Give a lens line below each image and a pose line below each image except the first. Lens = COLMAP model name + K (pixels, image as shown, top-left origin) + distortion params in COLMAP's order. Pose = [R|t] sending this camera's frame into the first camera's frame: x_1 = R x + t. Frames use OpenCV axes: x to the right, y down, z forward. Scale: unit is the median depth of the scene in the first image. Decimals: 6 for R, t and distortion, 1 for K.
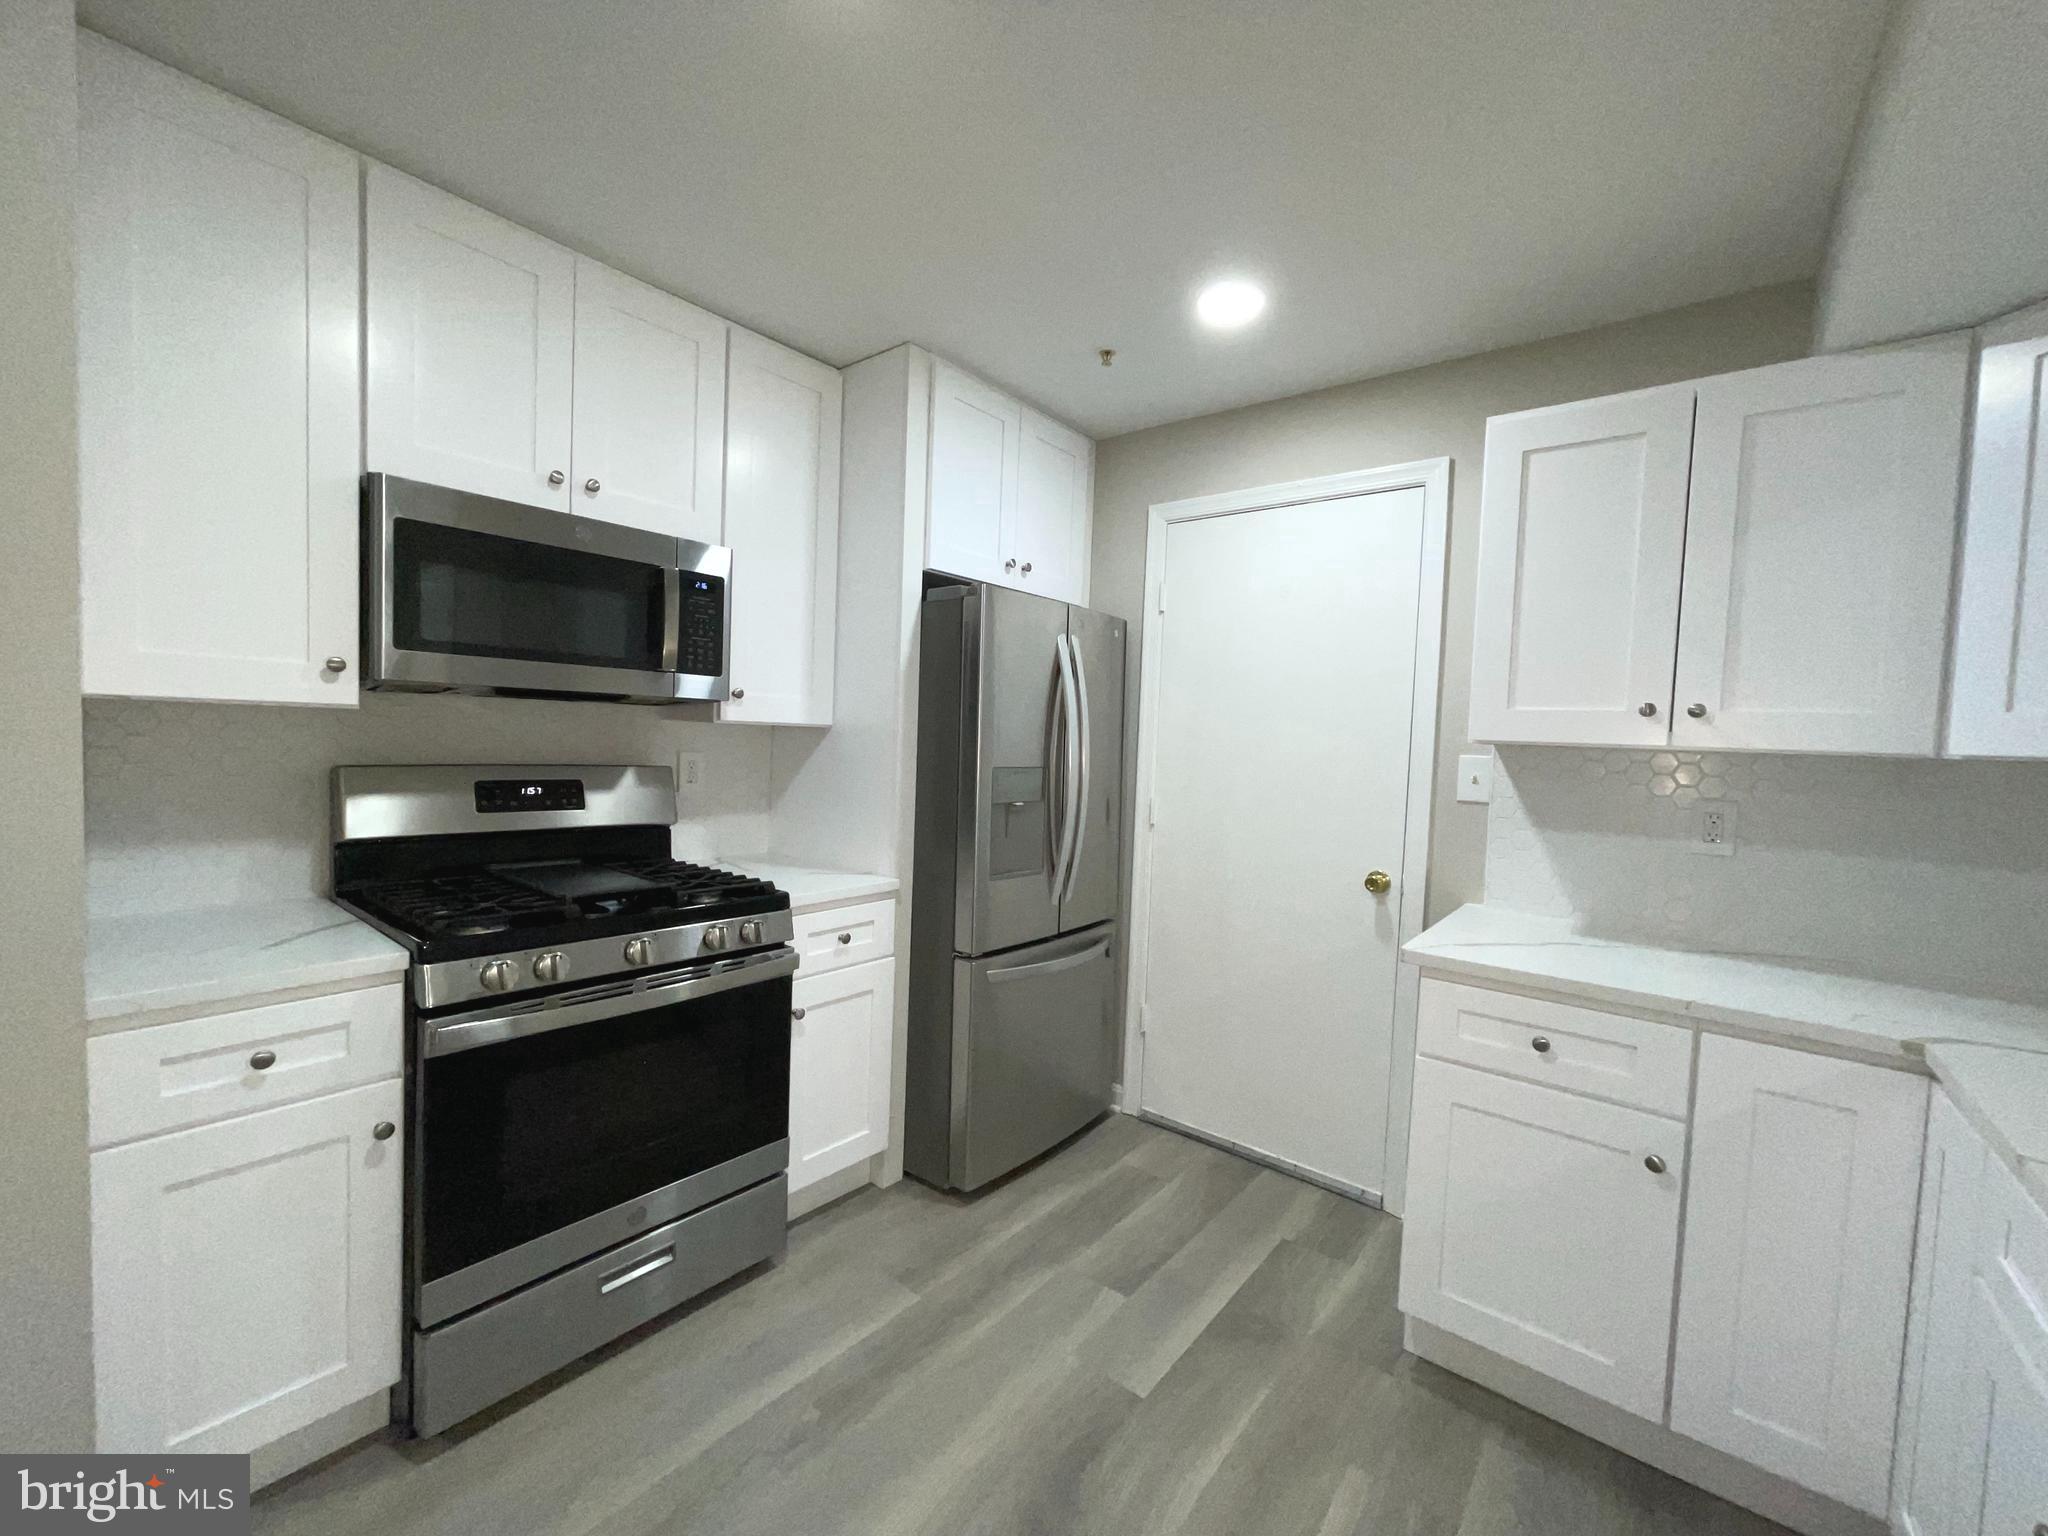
lens RADIAL K [[825.9, 0, 1025.3], [0, 825.9, 773.6], [0, 0, 1]] dist [-0.000299, 0.001499]
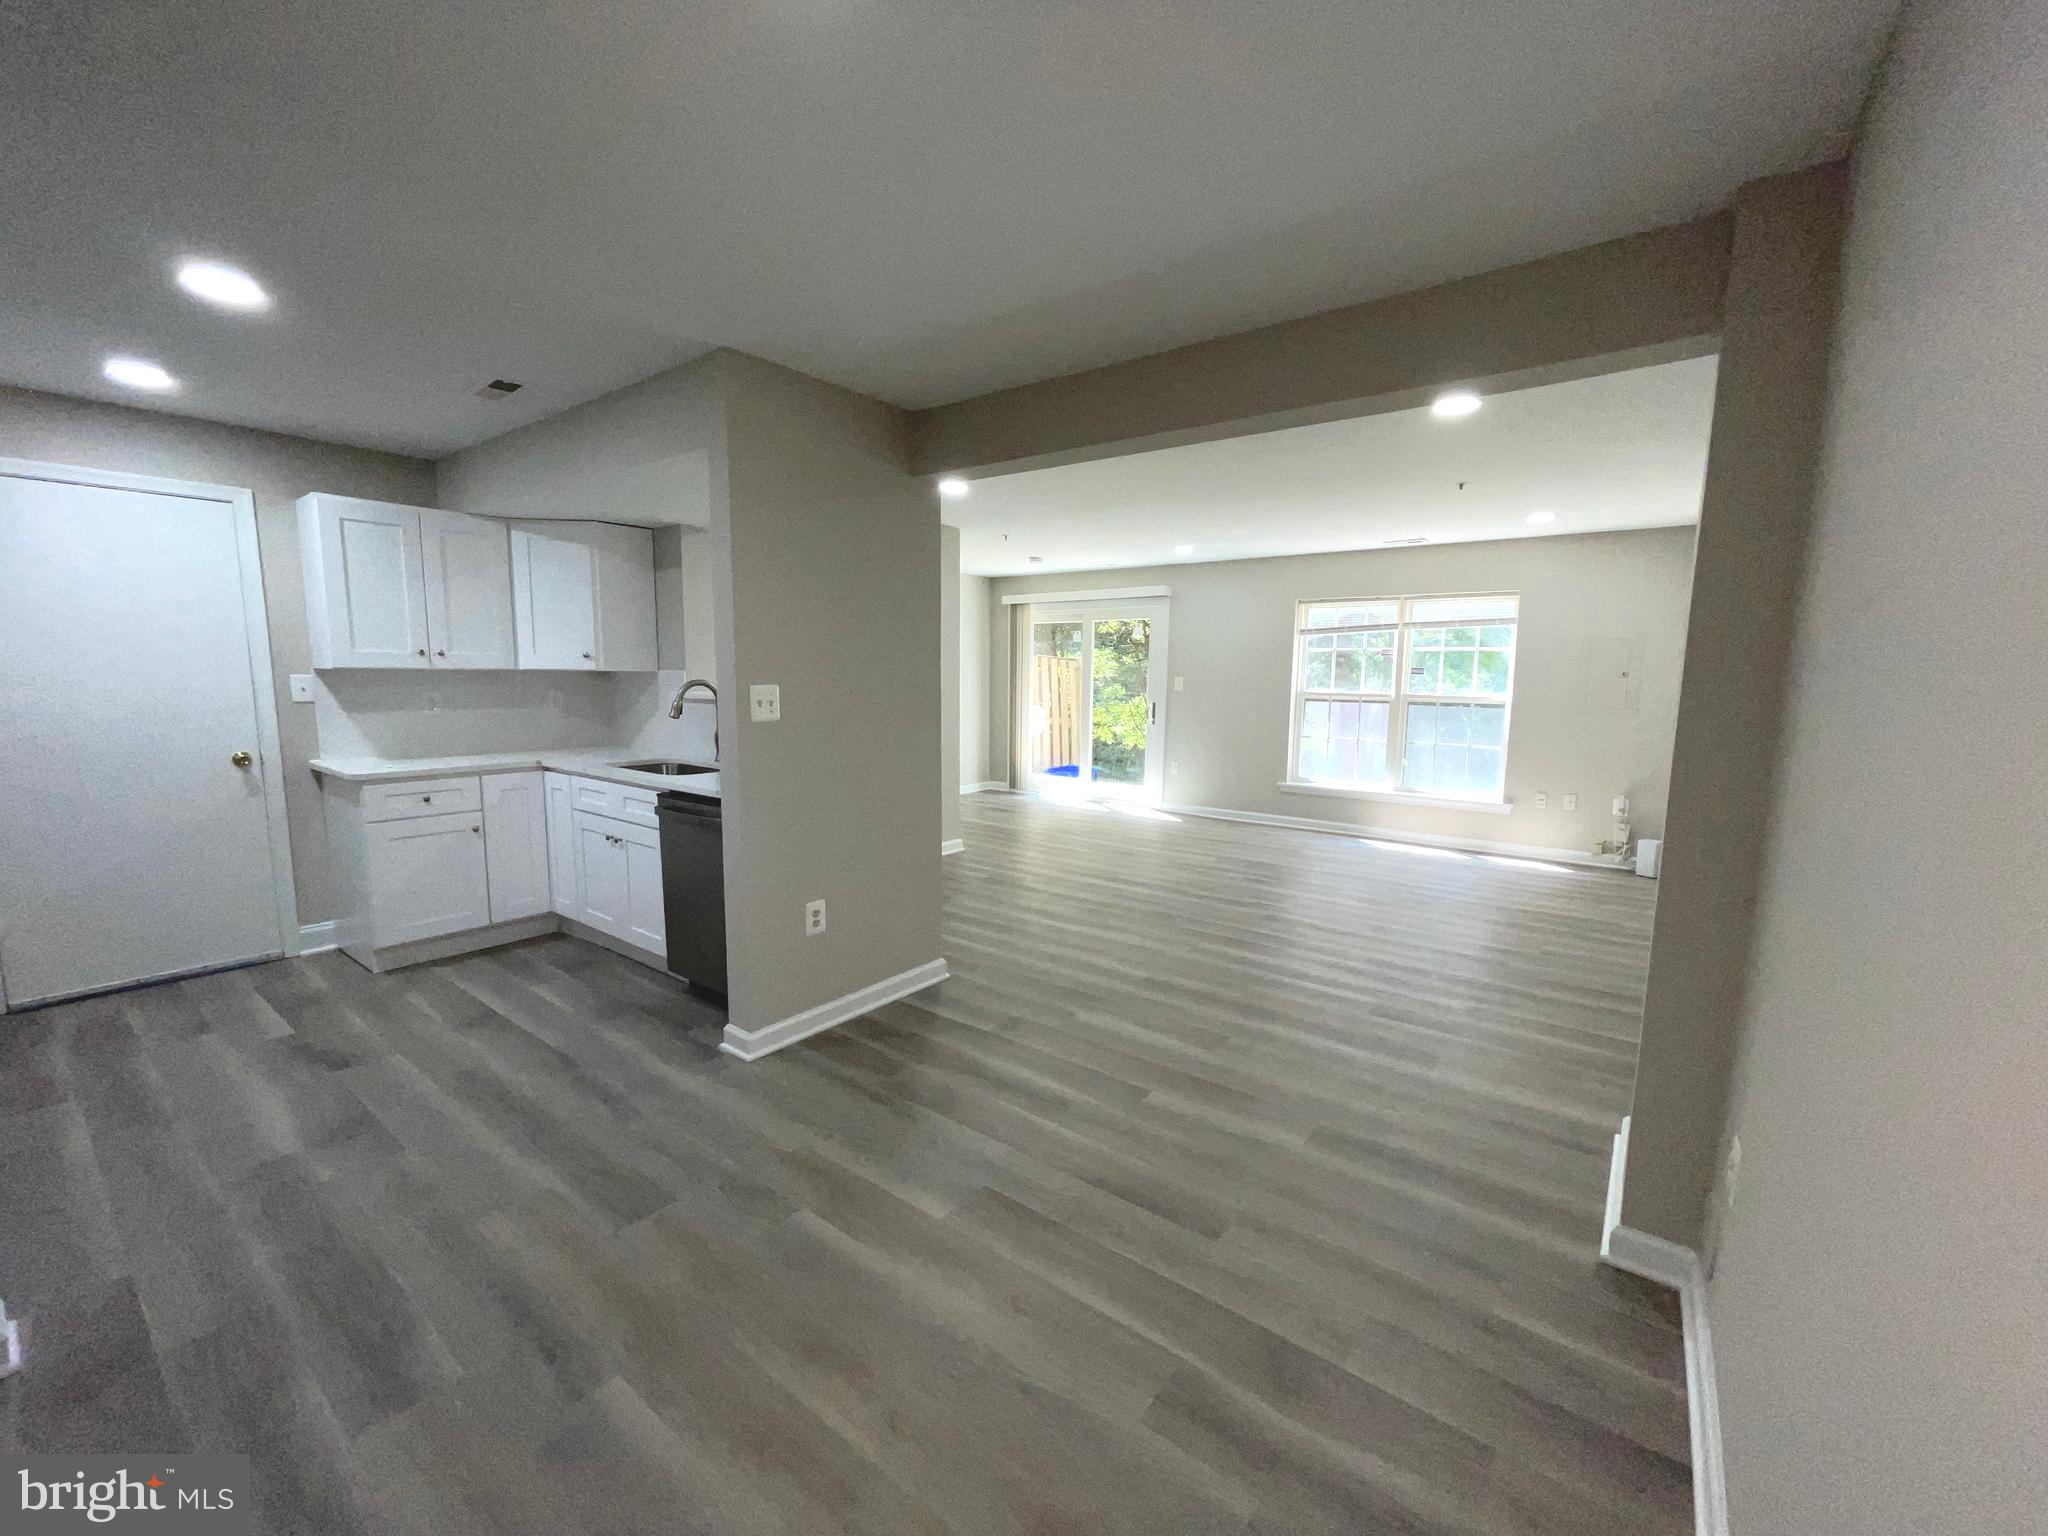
lens RADIAL K [[825.9, 0, 1023.3], [0, 825.9, 776.2], [0, 0, 1]] dist [-0.000299, 0.001499]
pose [[-0.018856, -0.168537, 0.985515, -1.338975], [0.034244, 0.985003, 0.169105, -0.058786], [-0.999236, 0.036936, -0.012801, -0.523035]]
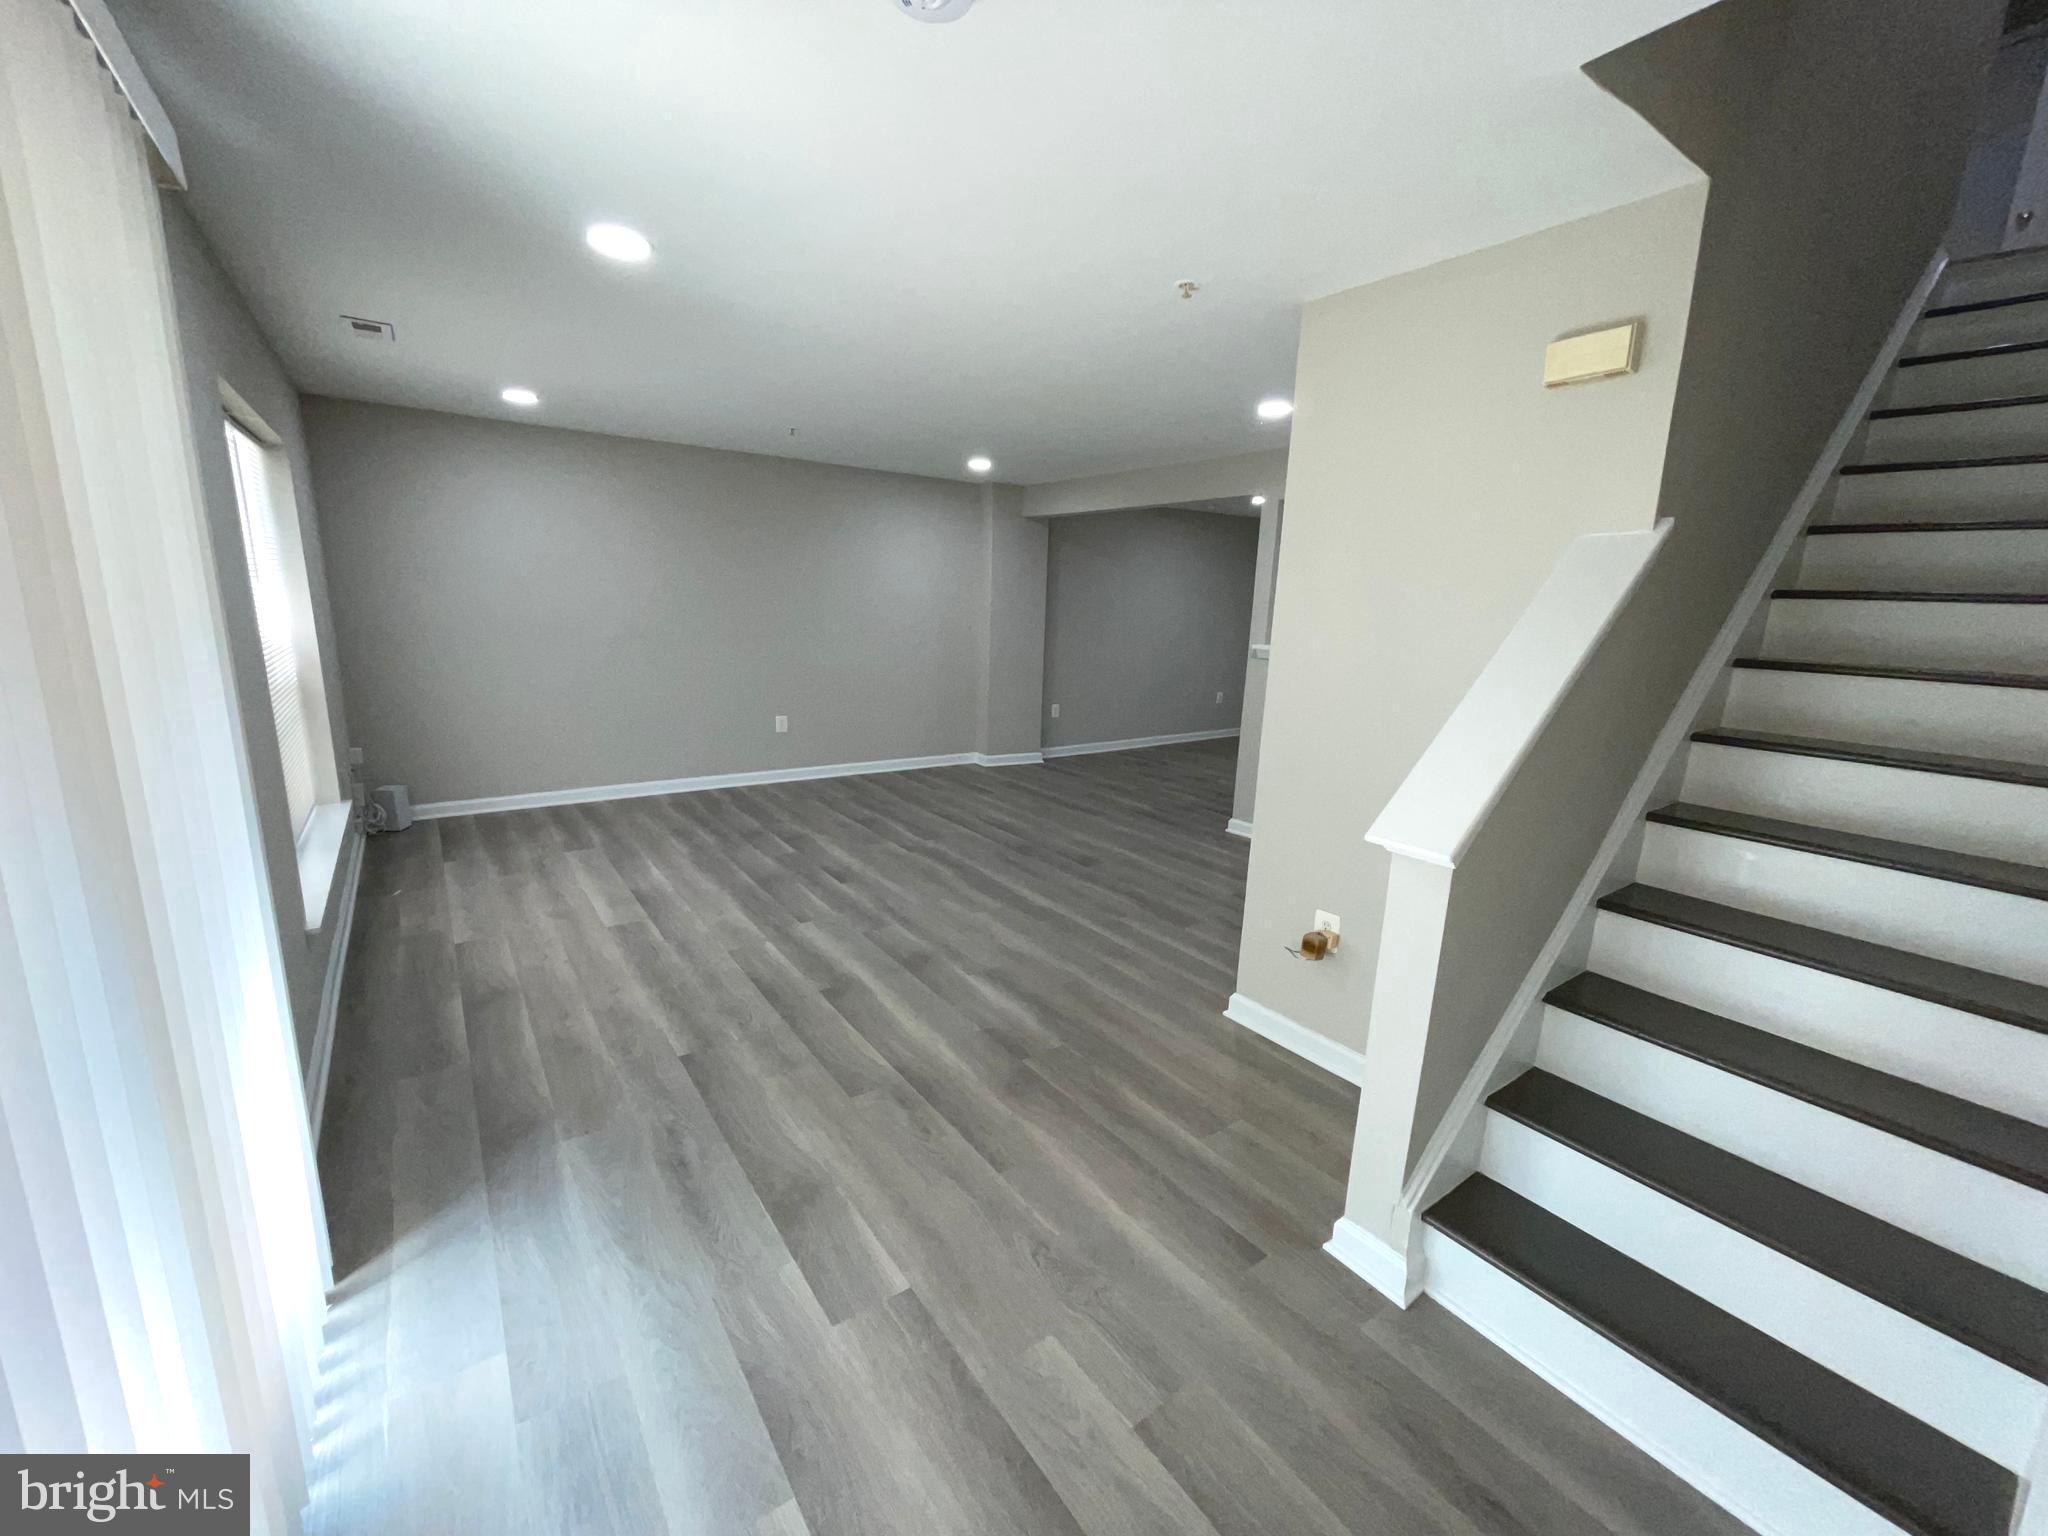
lens RADIAL K [[825.9, 0, 1018.6], [0, 825.9, 769.8], [0, 0, 1]] dist [-0.000299, 0.001499]
pose [[-0.273636, 0.151771, -0.949783, 3.196016], [-0.091198, 0.978929, 0.182703, 0.059207], [0.957500, 0.136612, -0.254029, -0.365436]]
